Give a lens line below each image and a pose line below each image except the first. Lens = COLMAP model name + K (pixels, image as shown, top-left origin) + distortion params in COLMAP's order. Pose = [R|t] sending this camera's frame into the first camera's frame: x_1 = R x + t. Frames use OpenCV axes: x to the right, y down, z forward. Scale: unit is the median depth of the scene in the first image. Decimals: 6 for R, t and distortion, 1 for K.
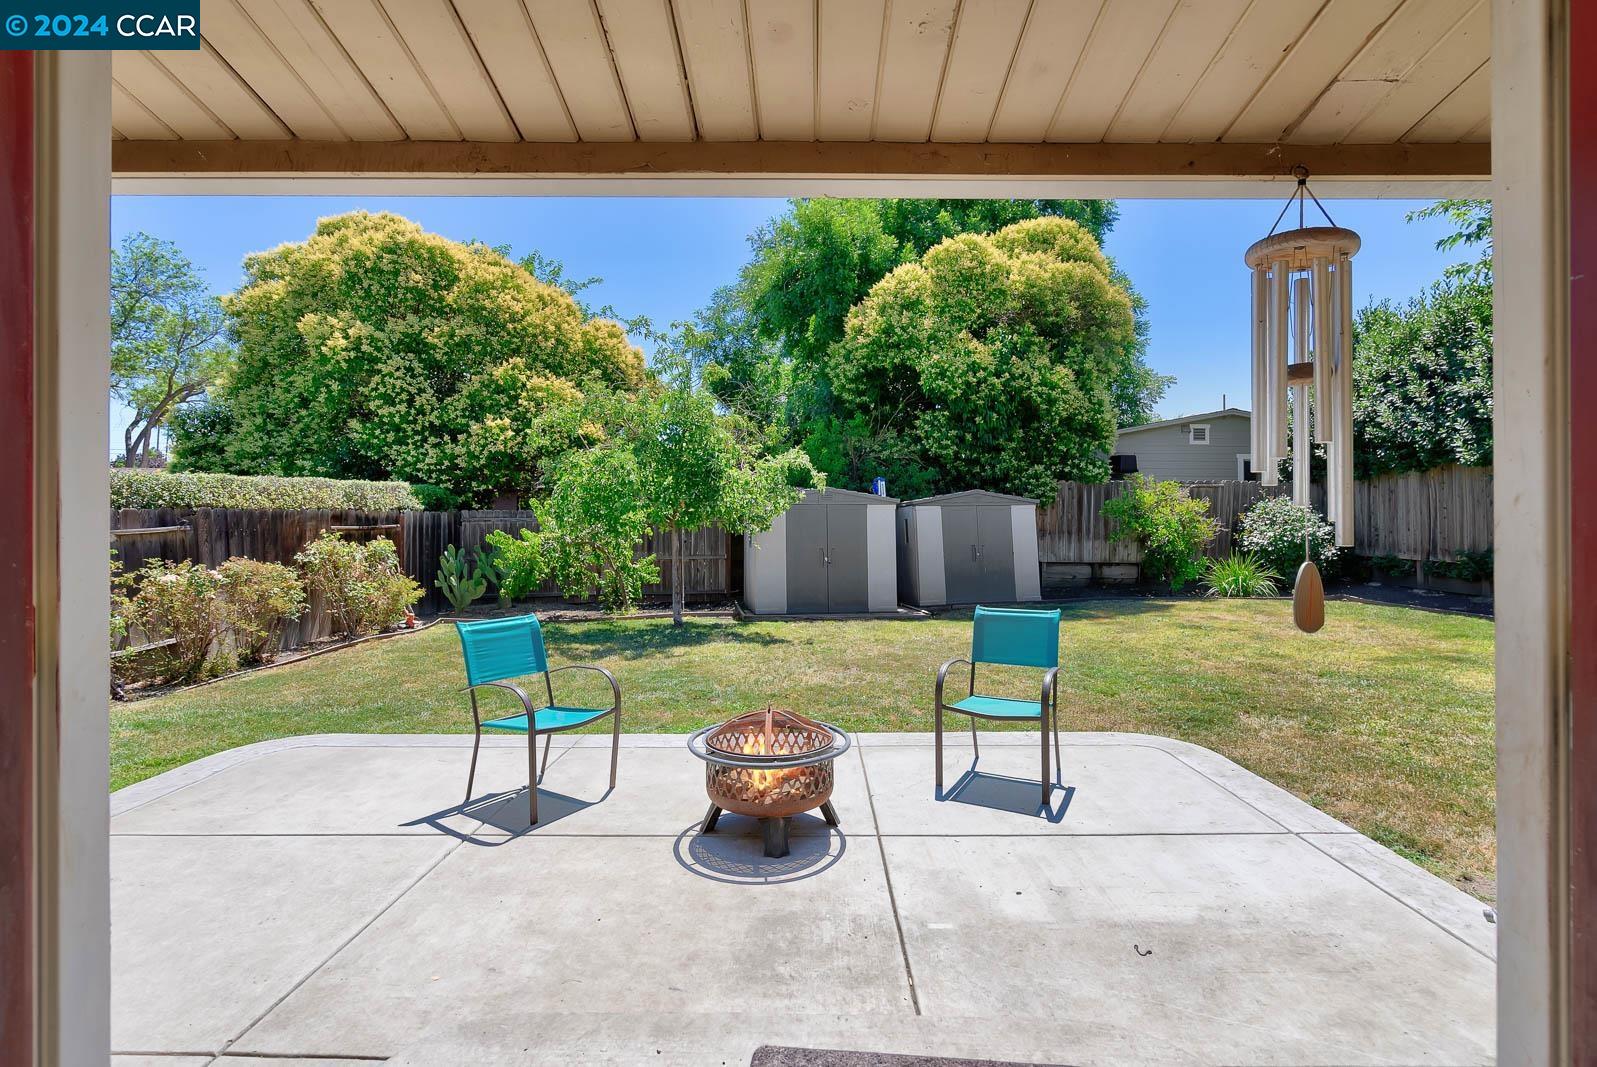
lens RADIAL K [[728.7, 0, 797.4], [0, 728.7, 529.5], [0, 0, 1]] dist [-0.005826, 0.001086]
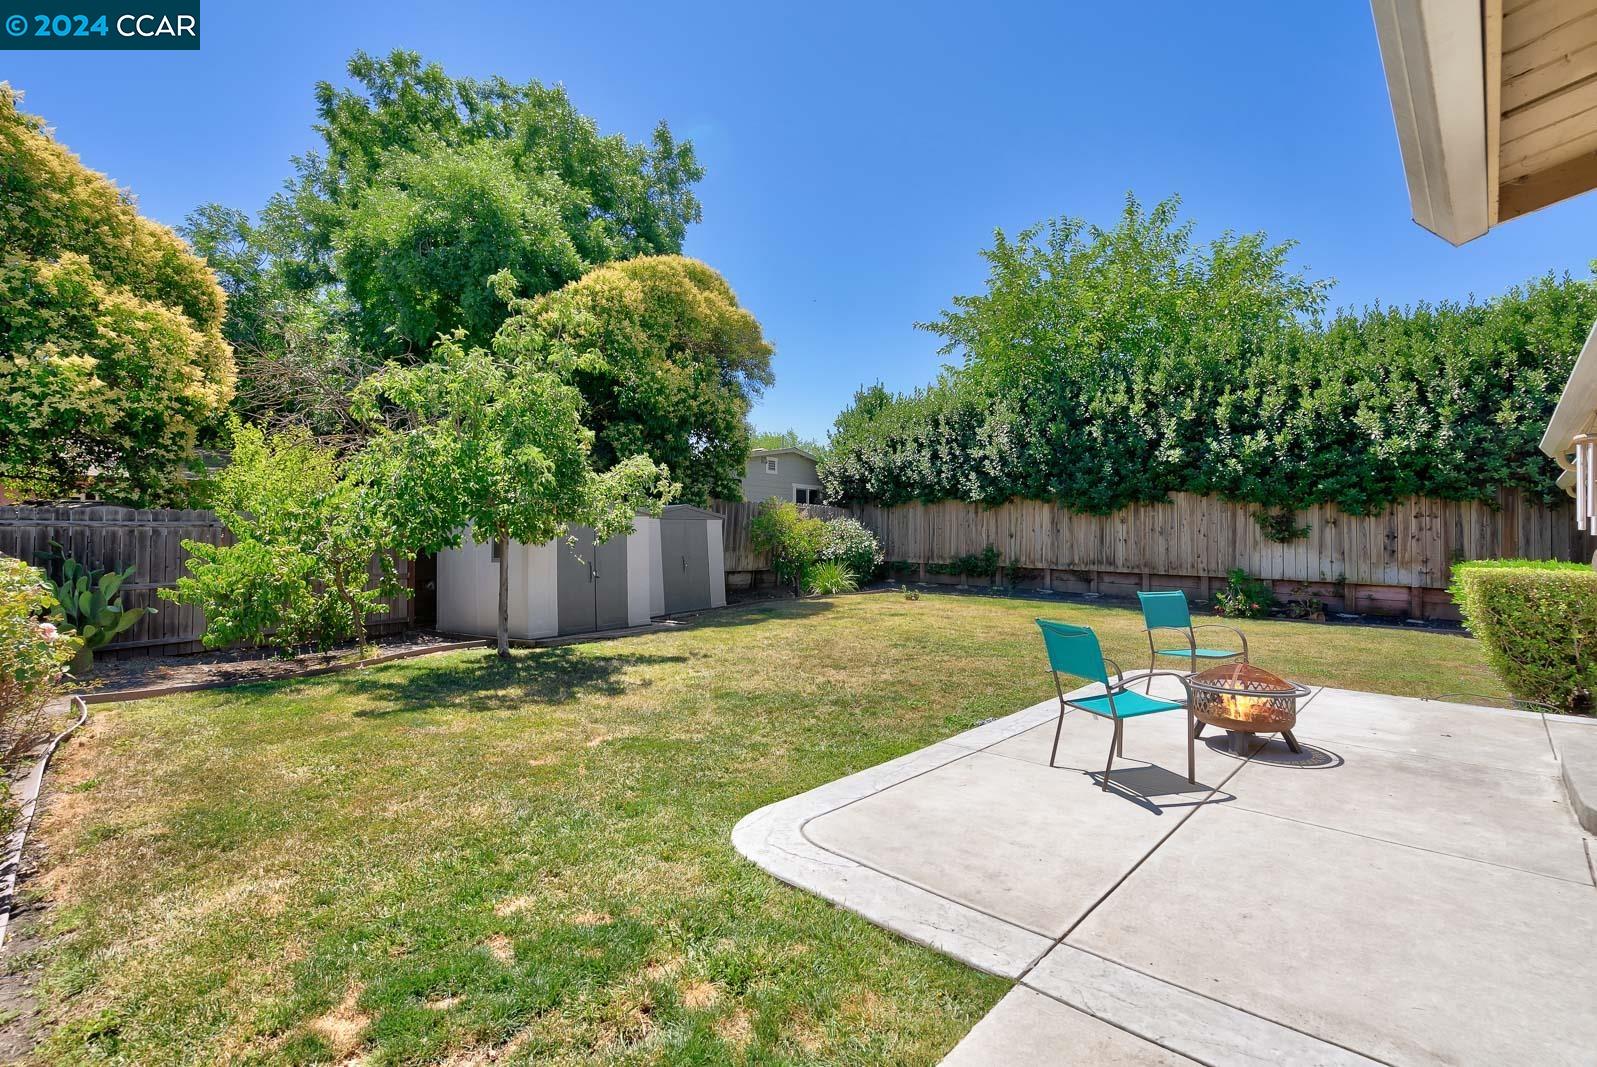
lens RADIAL K [[728.7, 0, 797.4], [0, 728.7, 529.5], [0, 0, 1]] dist [-0.005826, 0.001086]
pose [[0.682716, 0.014333, 0.730543, -1.571656], [0.000566, 0.999797, -0.020144, 0.012690], [-0.730684, 0.014166, 0.682569, 0.615944]]
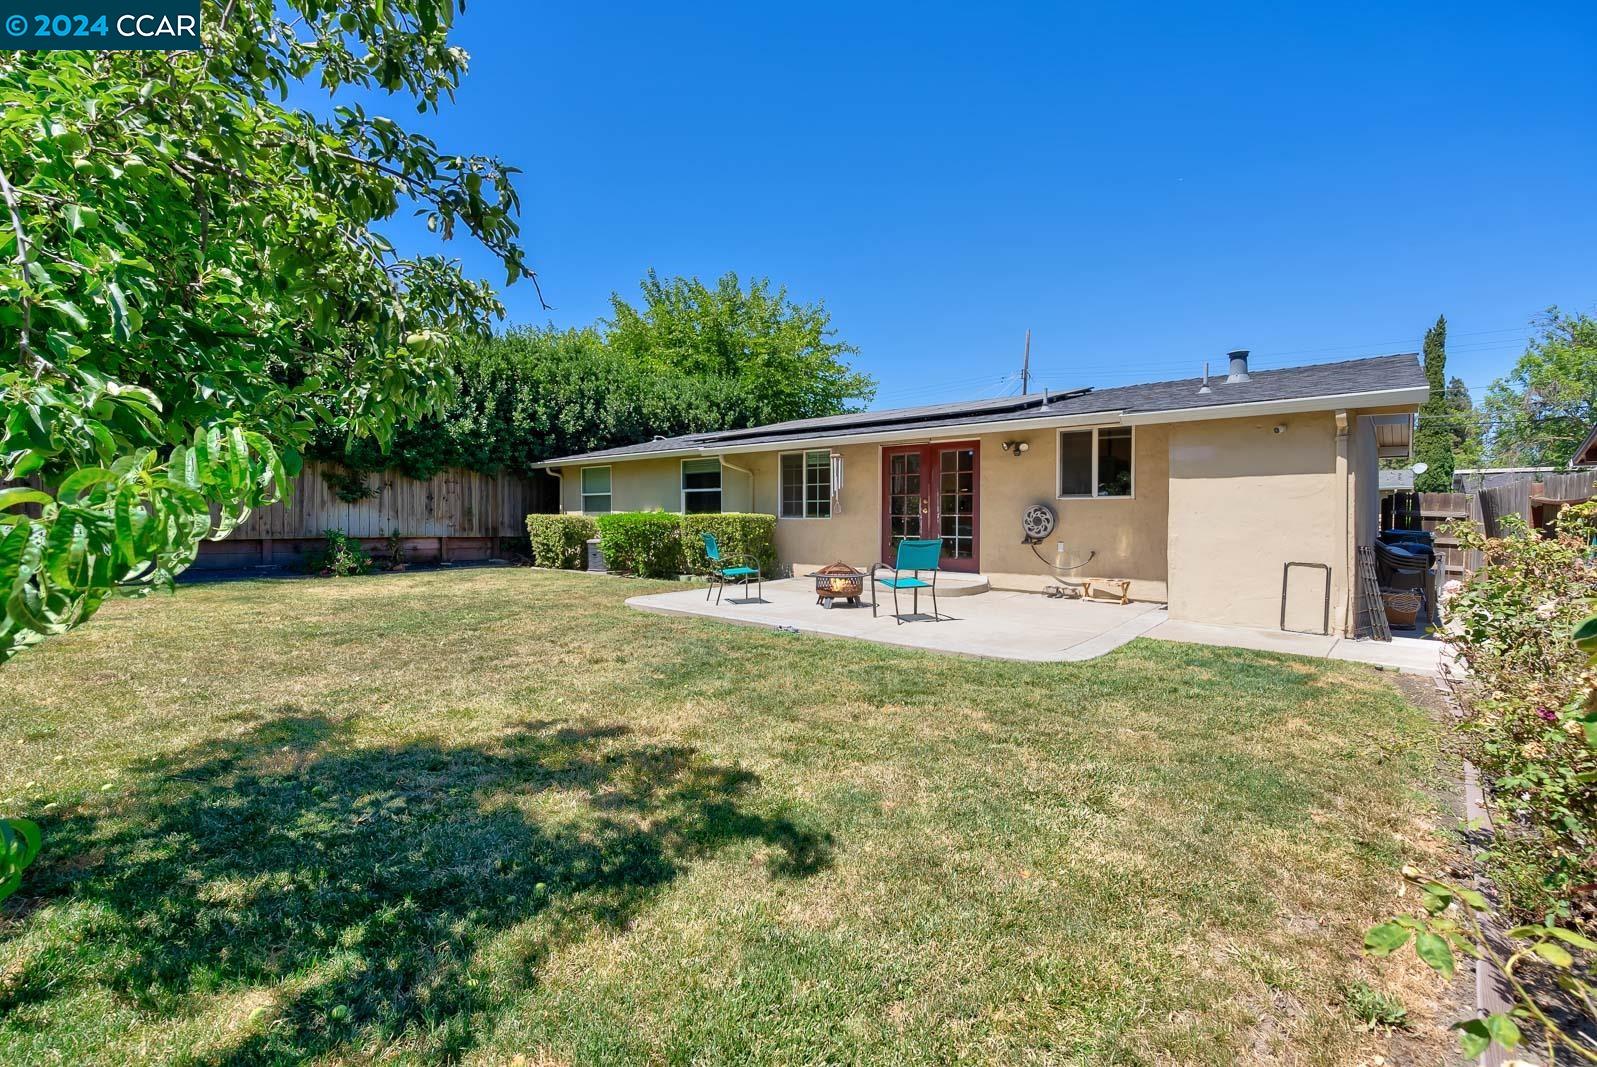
lens RADIAL K [[728.7, 0, 797.4], [0, 728.7, 529.5], [0, 0, 1]] dist [-0.005826, 0.001086]
pose [[-0.747277, -0.019746, 0.664219, -1.572285], [0.003045, 0.999446, 0.033137, 0.032099], [-0.664505, 0.026785, -0.746803, 2.895957]]
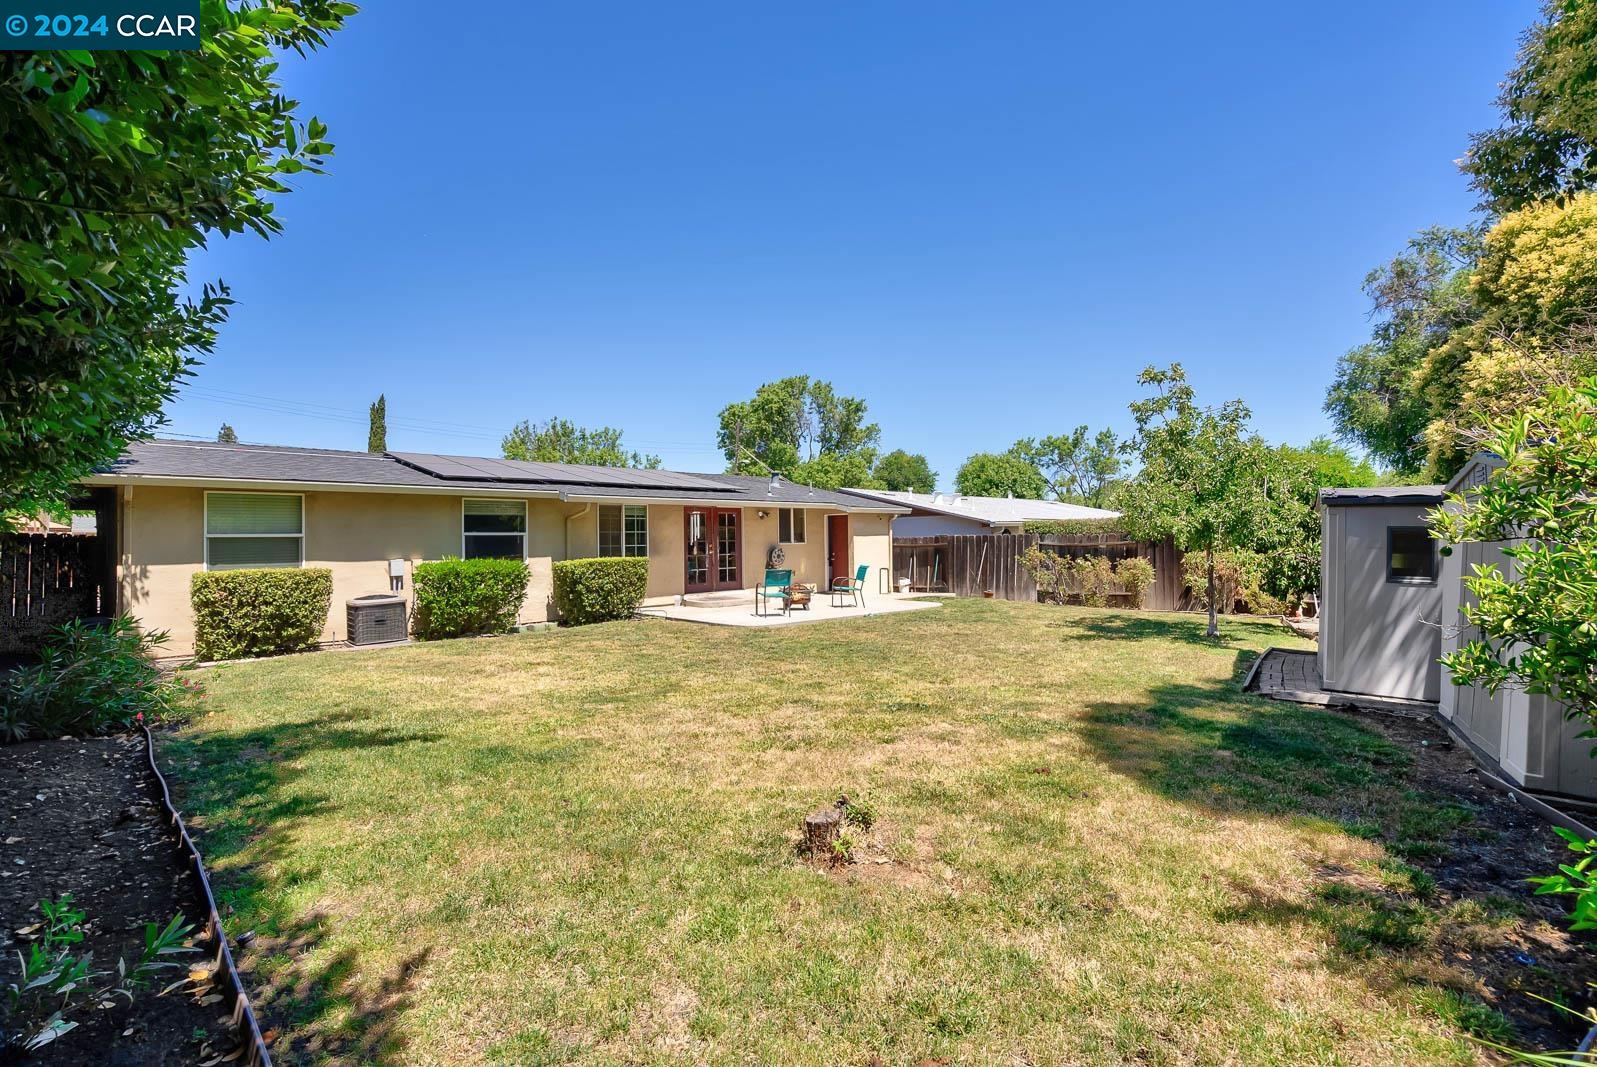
lens RADIAL K [[728.7, 0, 797.4], [0, 728.7, 529.5], [0, 0, 1]] dist [-0.005826, 0.001086]
pose [[-0.690253, -0.006397, -0.723540, 2.970350], [-0.000688, 0.999966, -0.008185, -0.046637], [0.723568, -0.005152, -0.690234, 3.797661]]
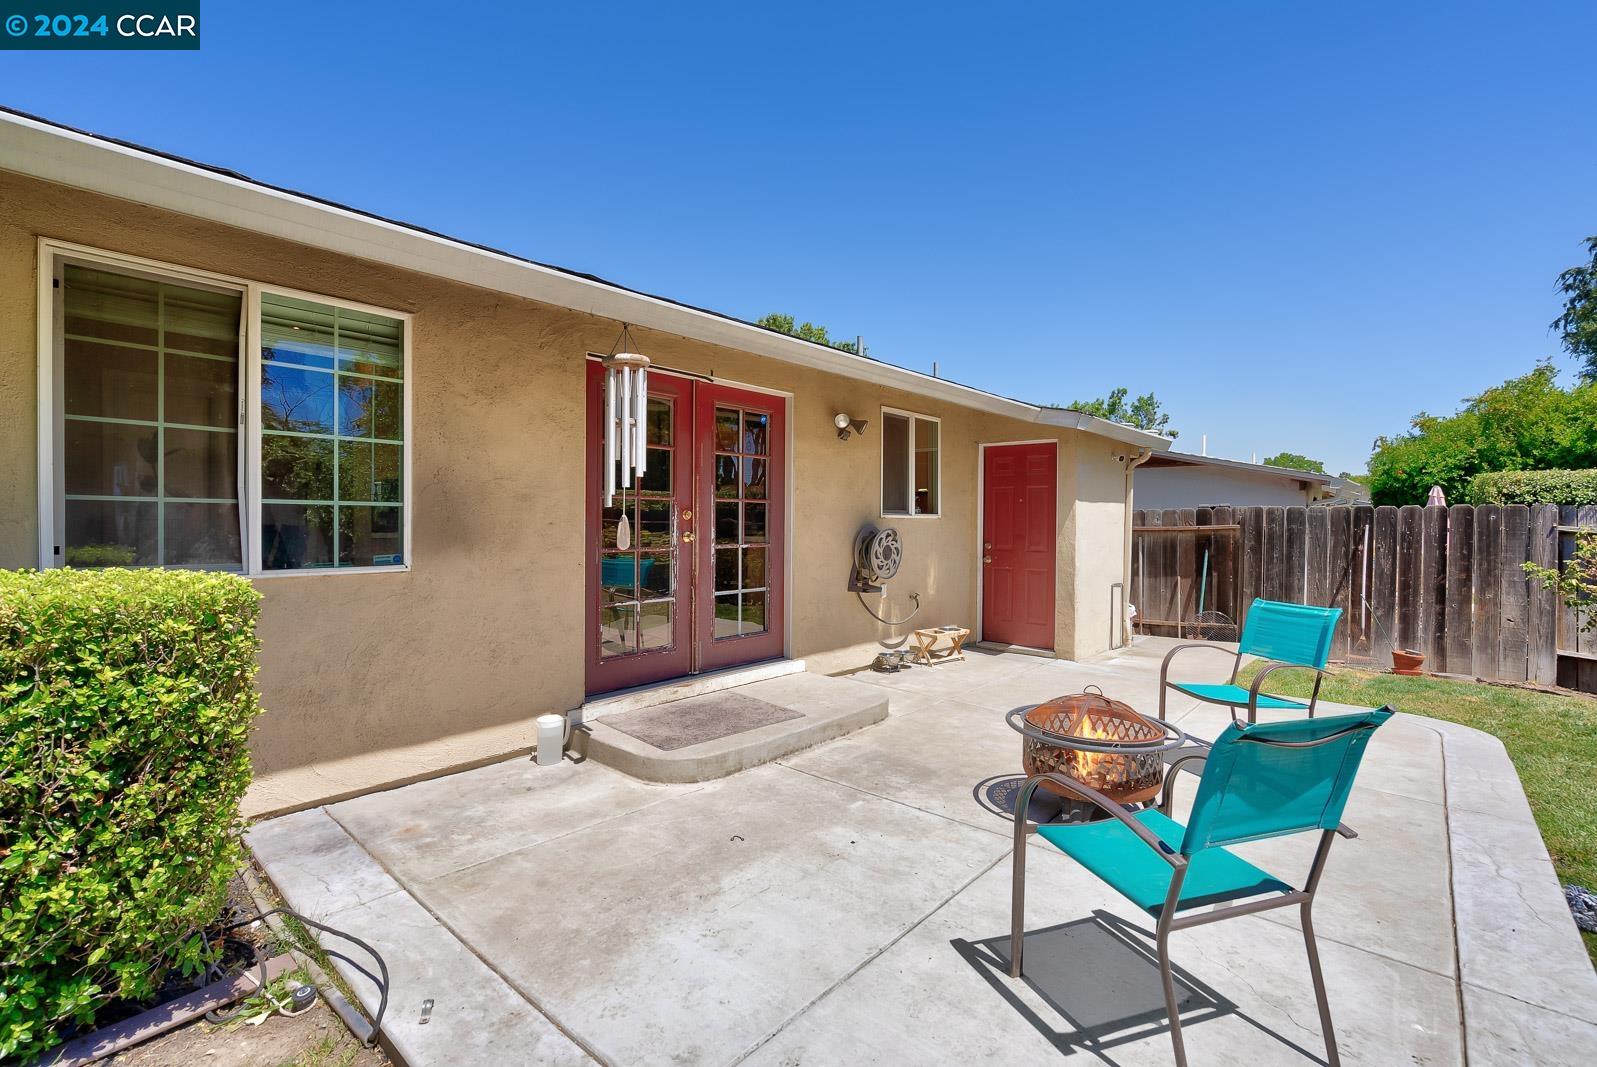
lens RADIAL K [[728.7, 0, 797.4], [0, 728.7, 529.5], [0, 0, 1]] dist [-0.005826, 0.001086]
pose [[-0.644164, -0.001393, -0.764886, 0.899186], [-0.022118, 0.999614, 0.016807, 0.017981], [0.764567, 0.027744, -0.643947, 1.231810]]
